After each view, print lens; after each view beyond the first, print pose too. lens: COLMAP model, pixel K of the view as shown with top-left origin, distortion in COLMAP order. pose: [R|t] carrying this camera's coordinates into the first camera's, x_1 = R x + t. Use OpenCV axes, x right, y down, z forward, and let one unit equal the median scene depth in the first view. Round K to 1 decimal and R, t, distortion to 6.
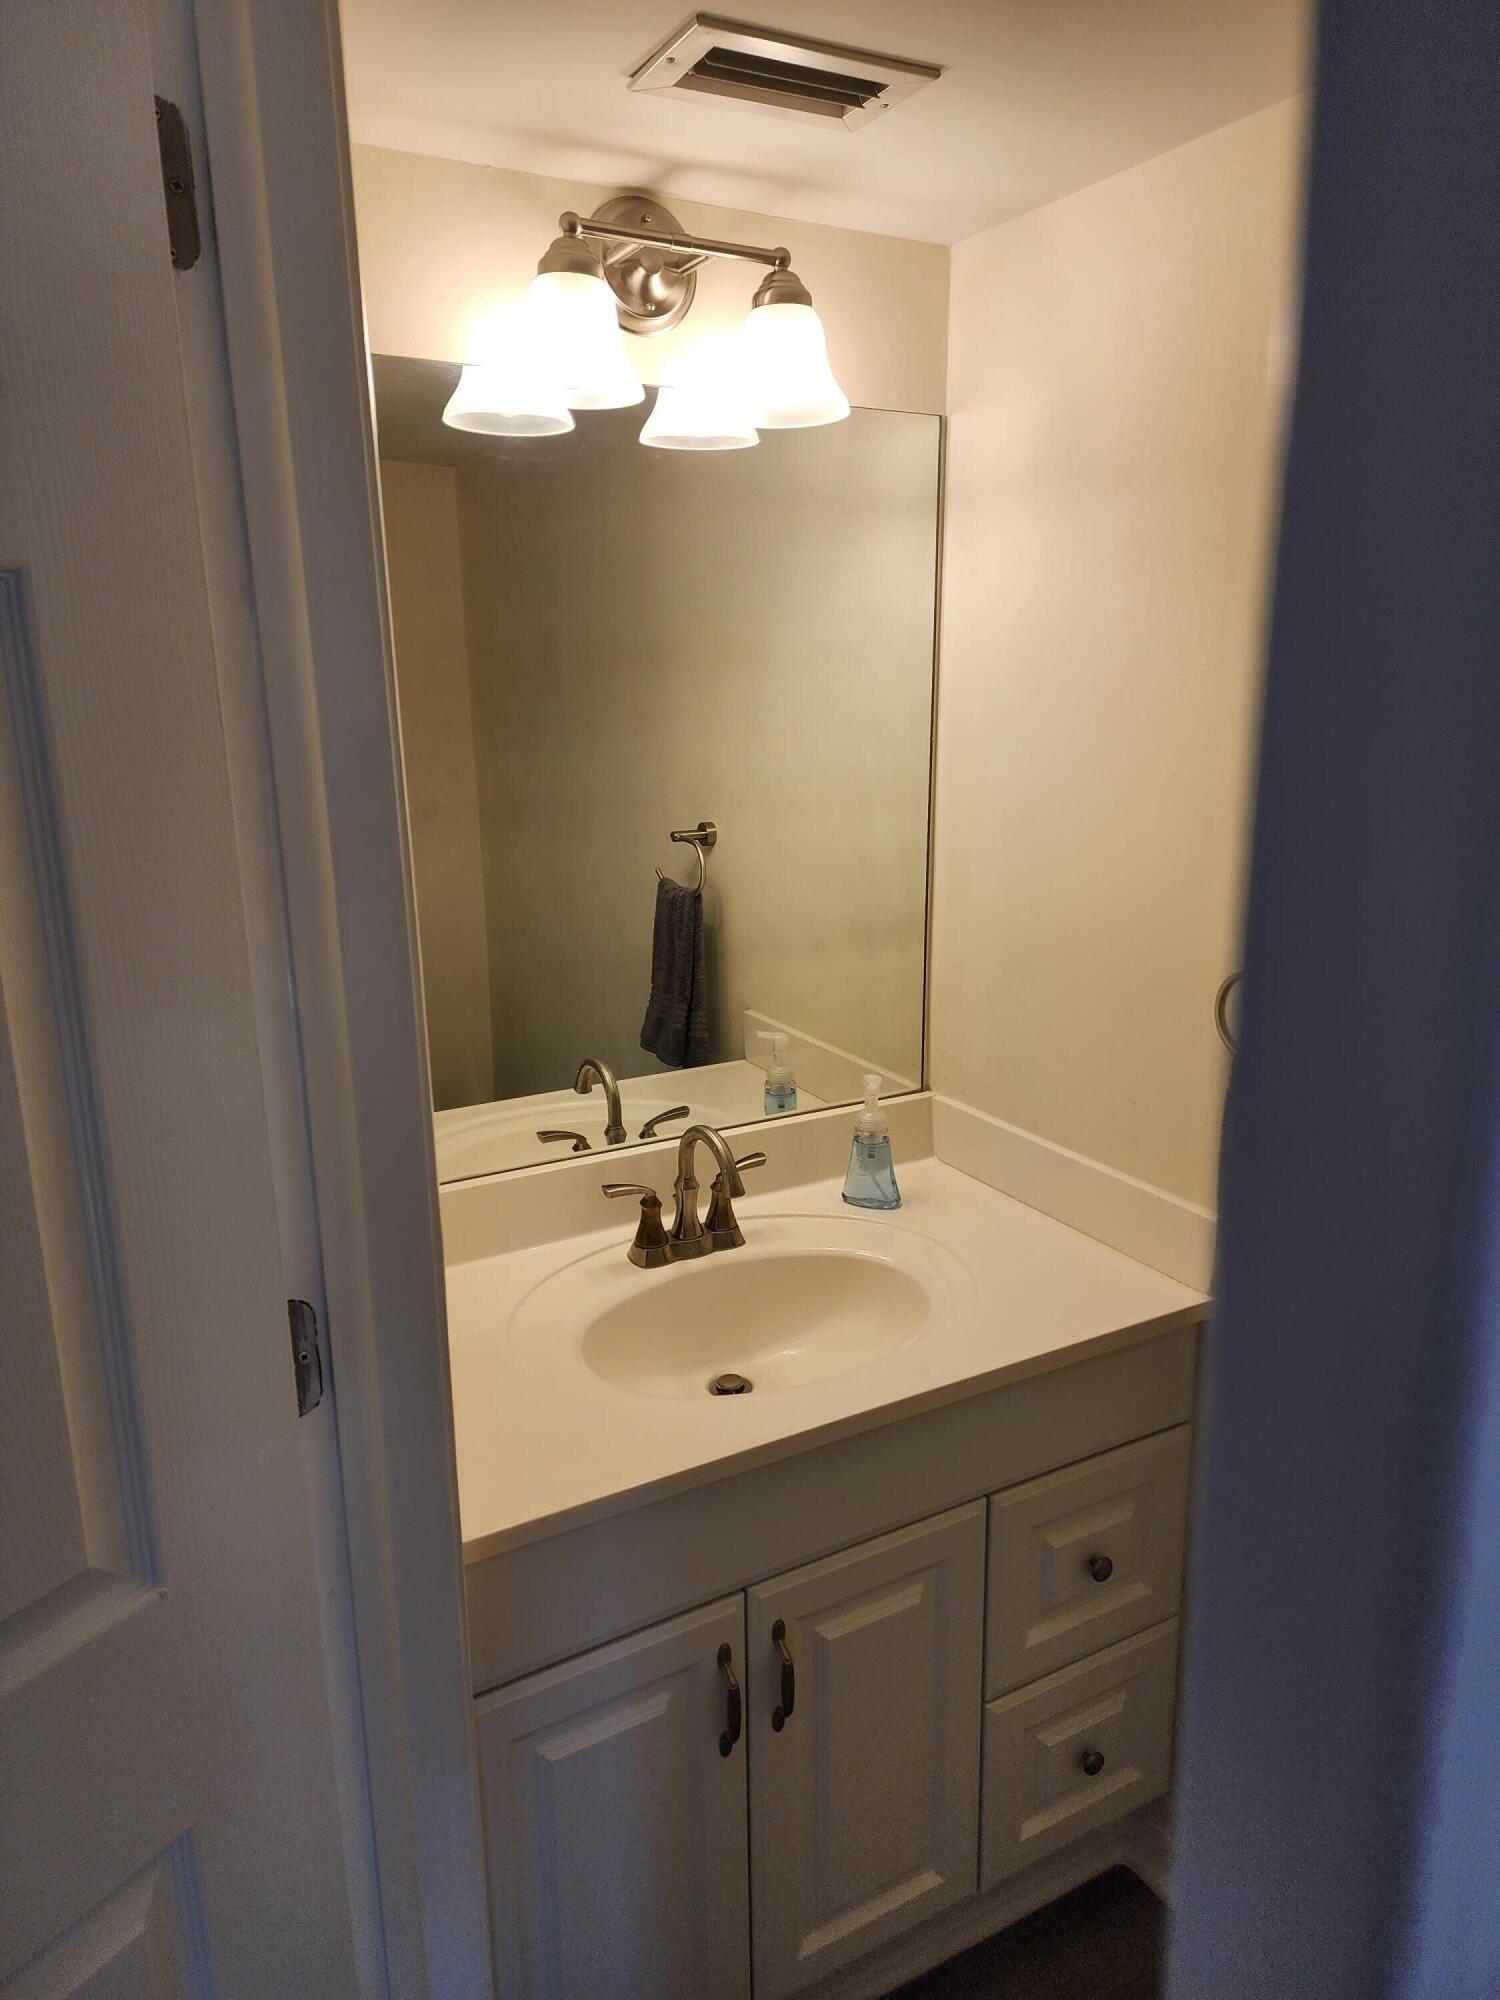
lens RADIAL K [[1331.9, 0, 758.0], [0, 1331.9, 994.5], [0, 0, 1]] dist [0.075866, -0.074851]
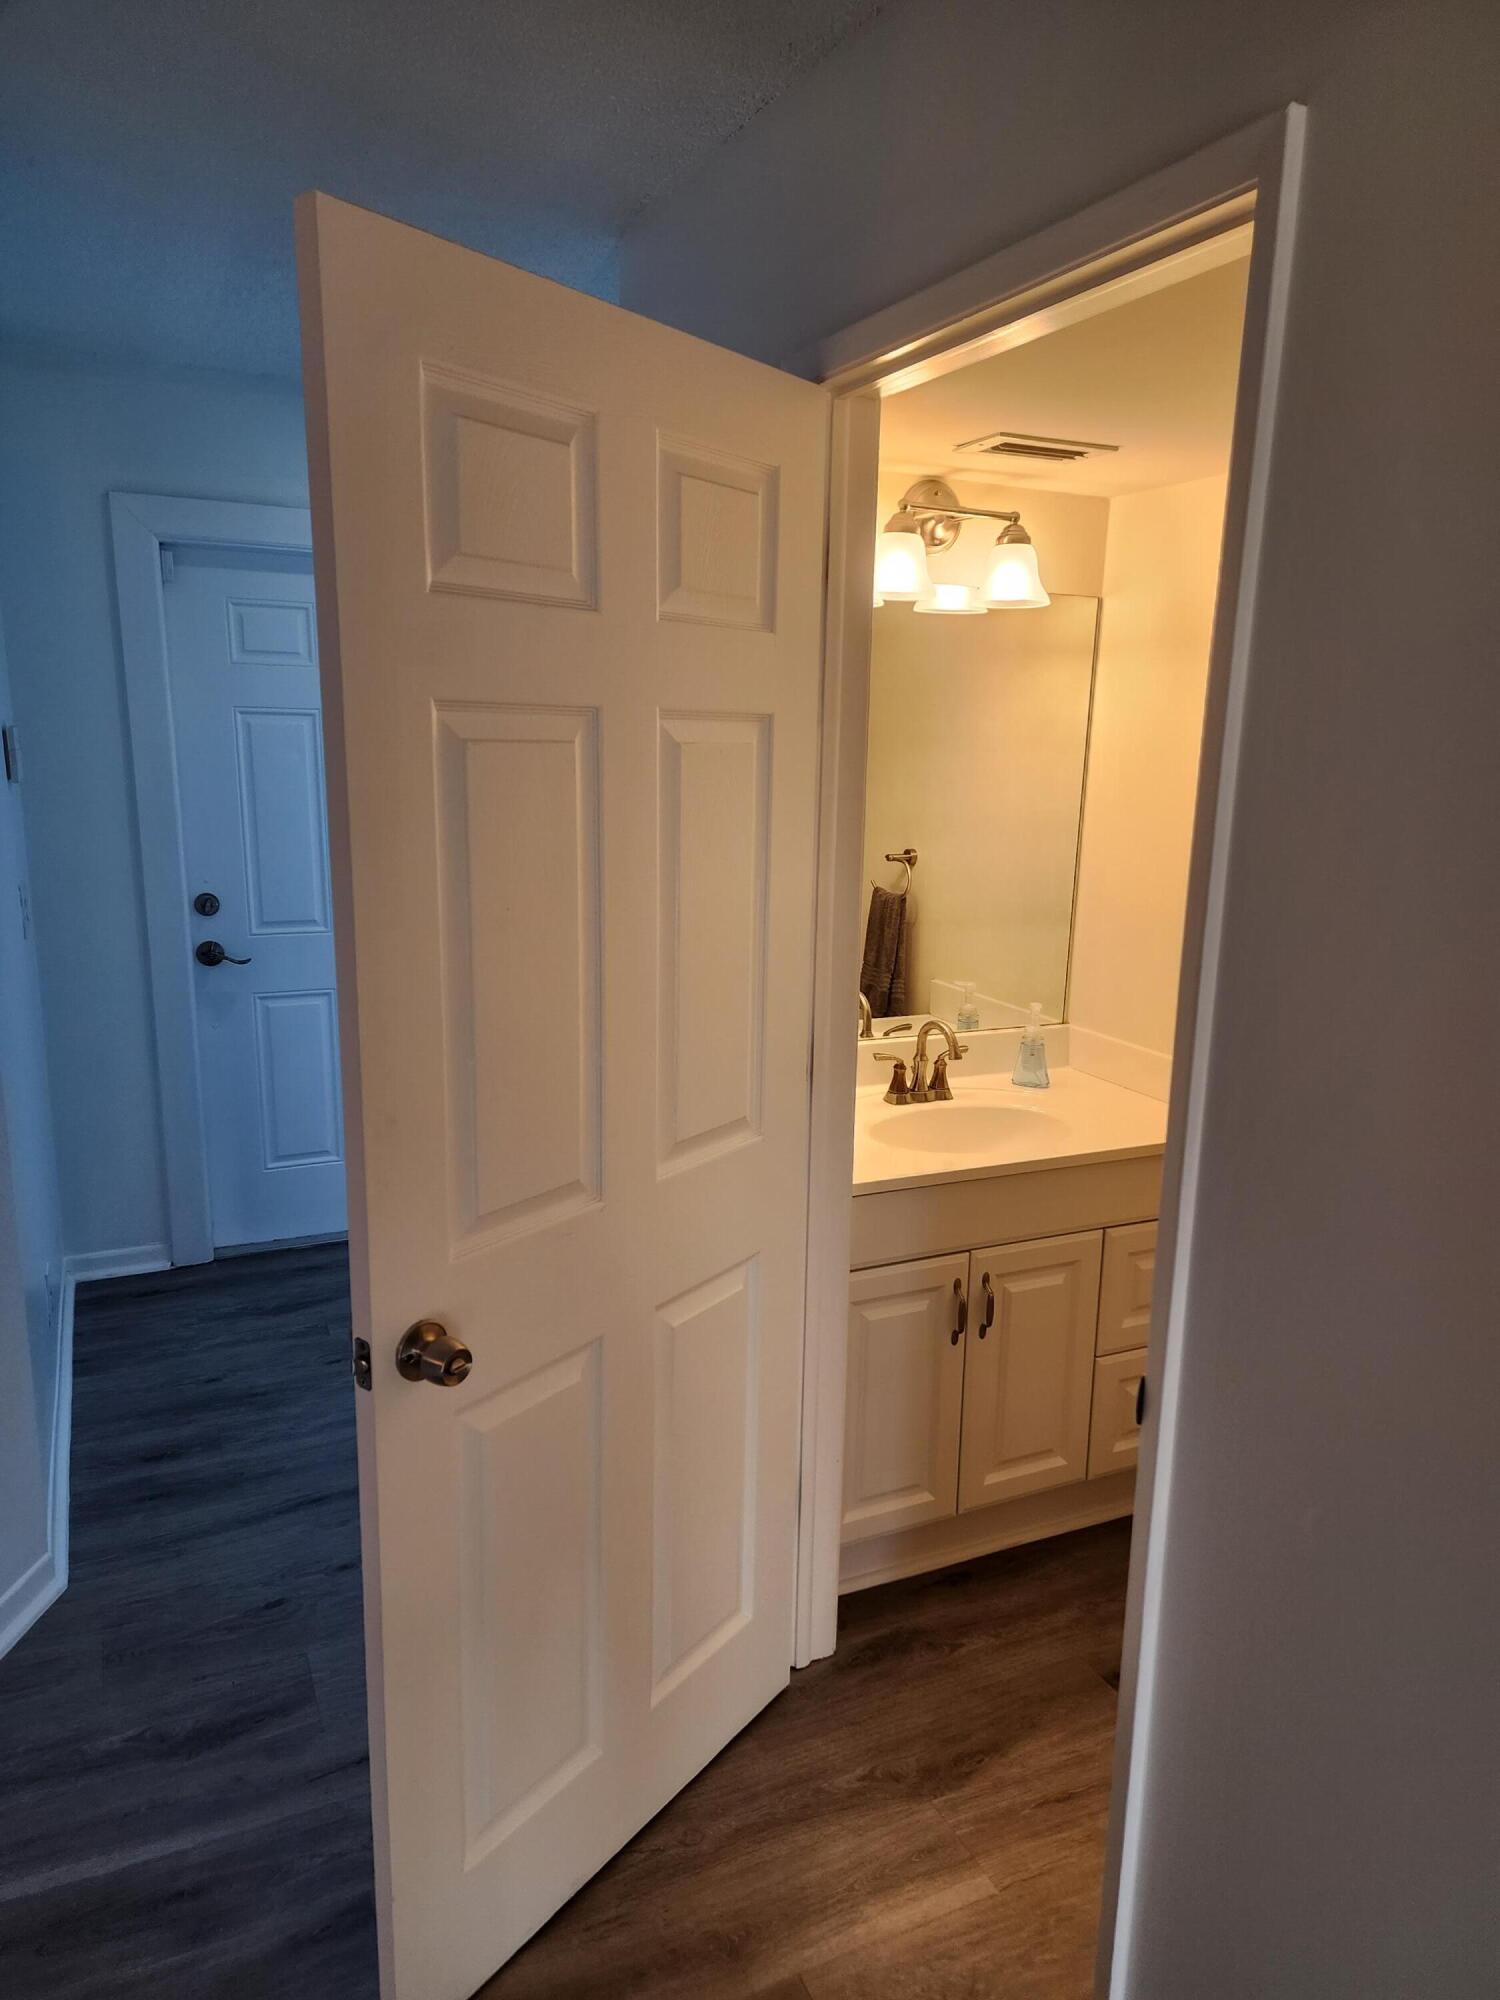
lens RADIAL K [[1331.9, 0, 747.1], [0, 1331.9, 1010.0], [0, 0, 1]] dist [0.075866, -0.074851]
pose [[0.996349, 0.048039, -0.070575, -0.158806], [-0.050287, 0.998271, -0.030424, 0.148076], [0.068991, 0.033862, 0.997042, -0.675030]]
